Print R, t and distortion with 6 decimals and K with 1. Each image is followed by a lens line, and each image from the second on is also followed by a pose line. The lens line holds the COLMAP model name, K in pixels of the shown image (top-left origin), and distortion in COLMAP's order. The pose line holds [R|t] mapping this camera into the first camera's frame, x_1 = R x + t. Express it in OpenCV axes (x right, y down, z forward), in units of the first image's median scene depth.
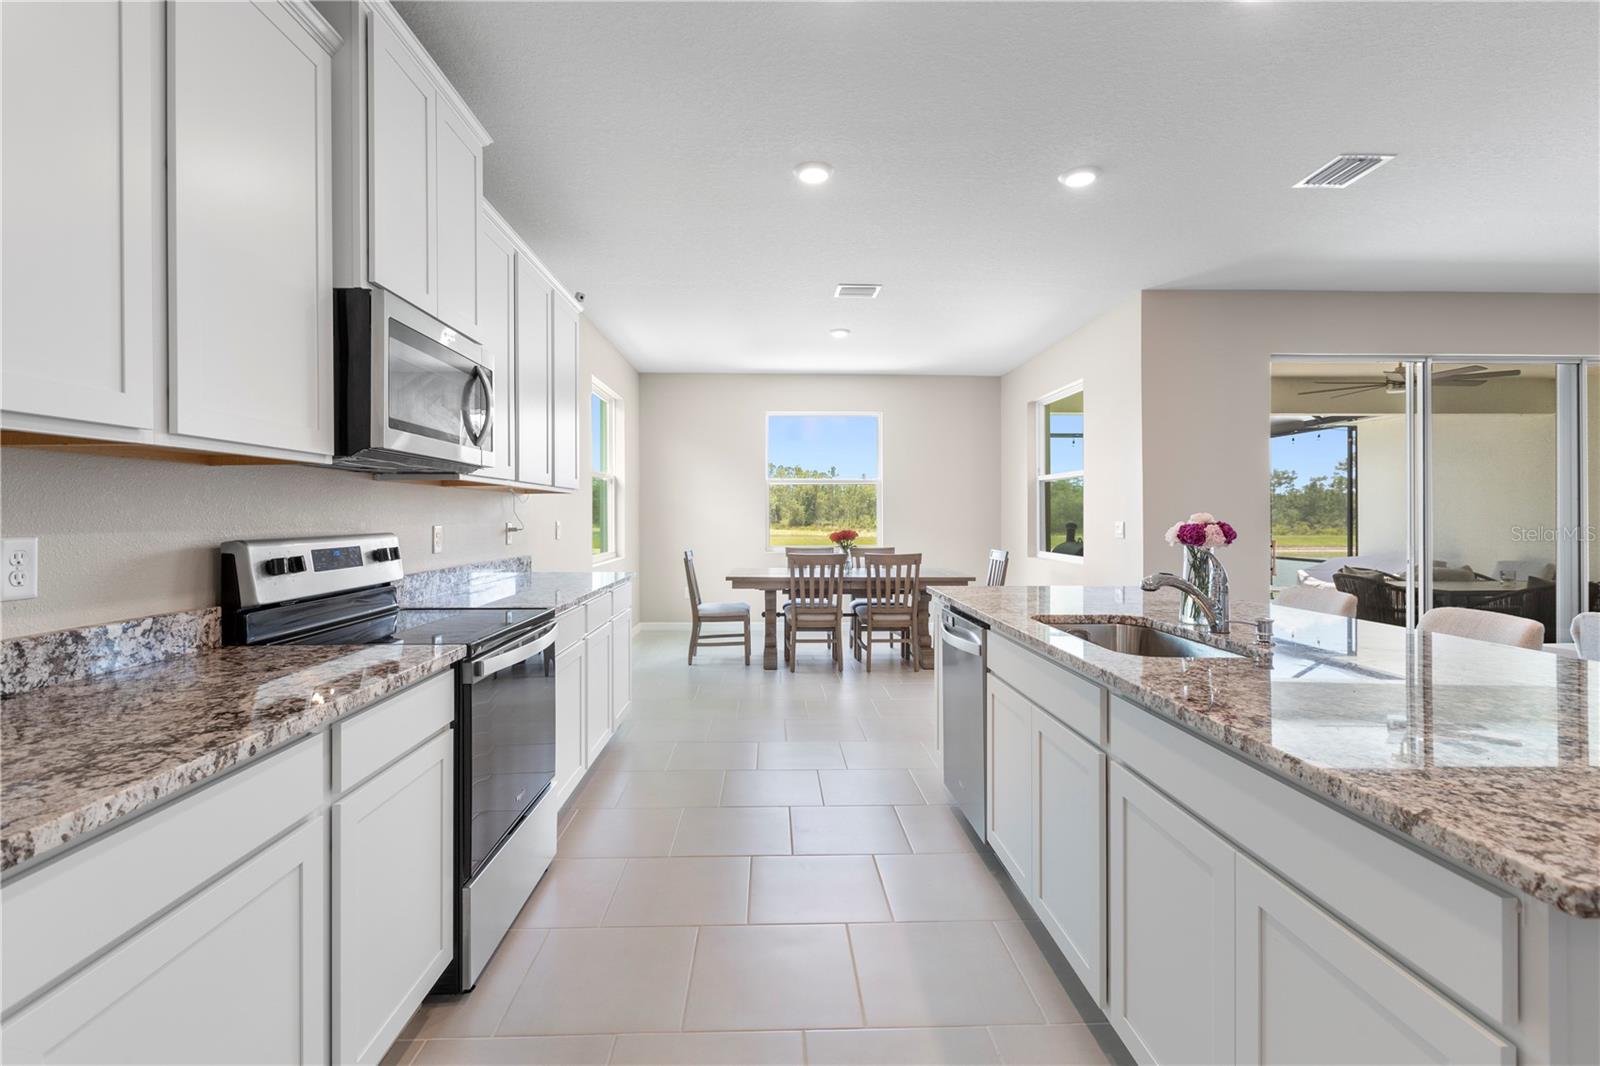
lens RADIAL K [[720.3, 0, 798.2], [0, 720.3, 523.4], [0, 0, 1]] dist [0.003651, -0.000535]
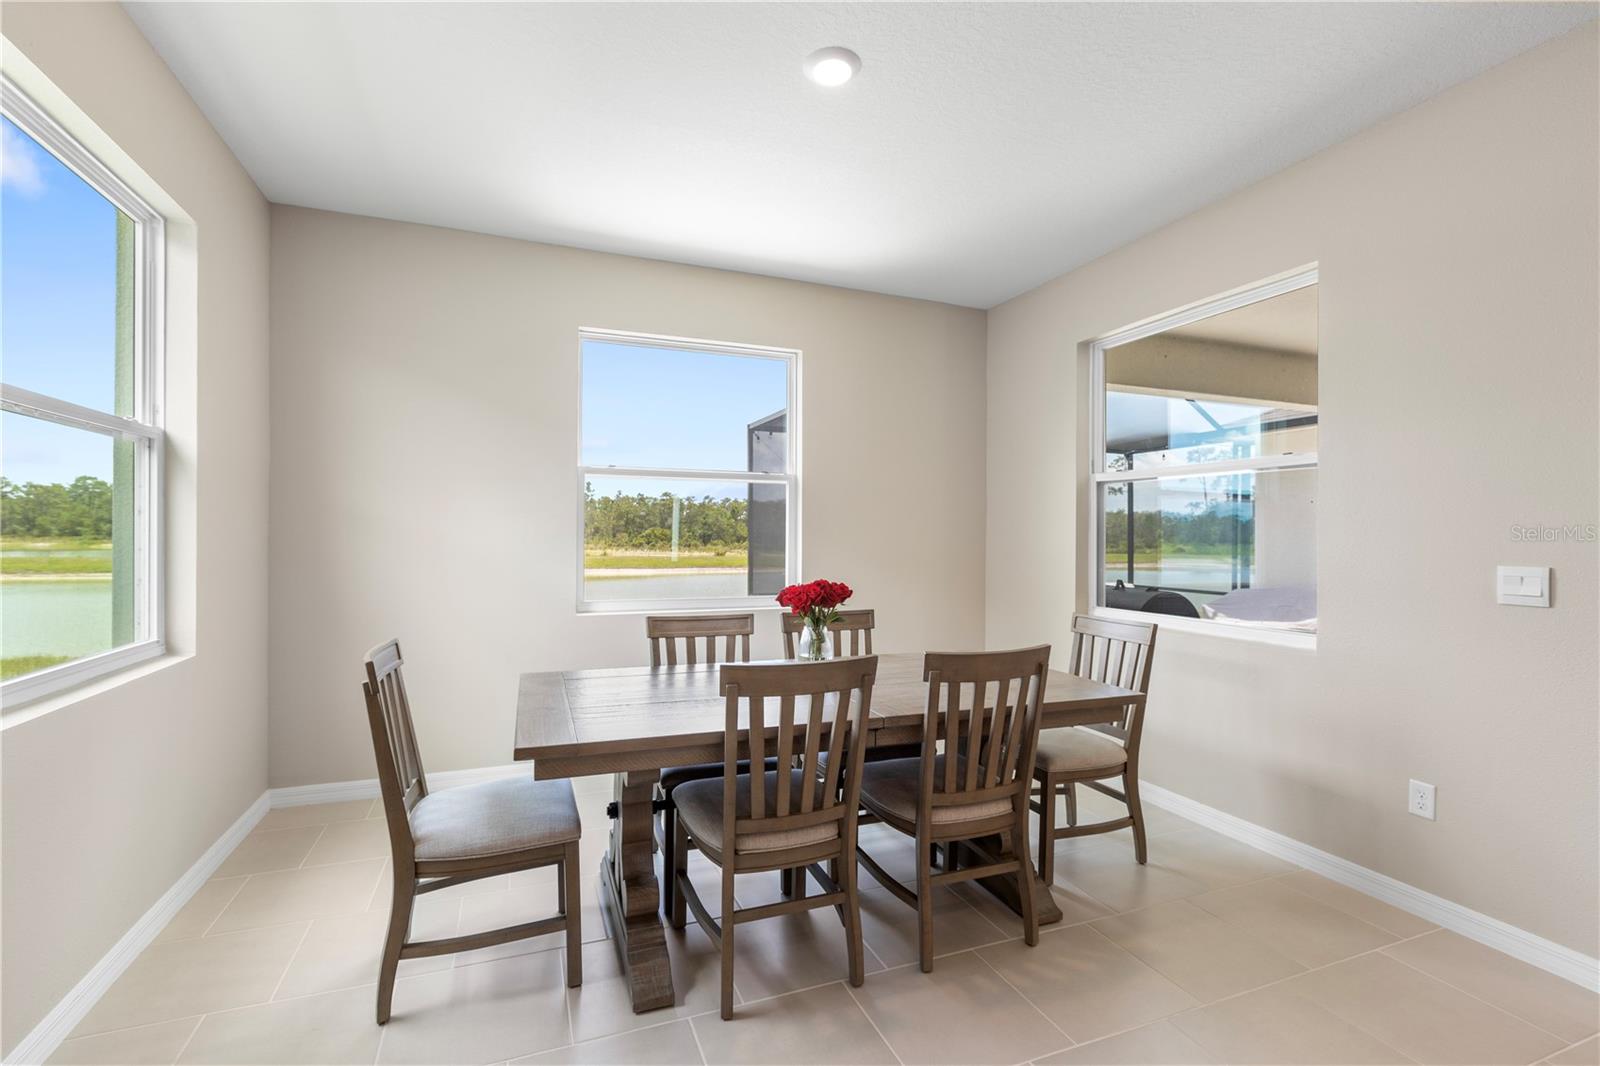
lens RADIAL K [[720.3, 0, 798.5], [0, 720.3, 539.2], [0, 0, 1]] dist [0.003651, -0.000535]
pose [[0.945098, 0.006900, 0.326715, -0.082080], [-0.005904, 0.999974, -0.004038, -0.012626], [-0.326734, 0.001887, 0.945114, 0.634467]]
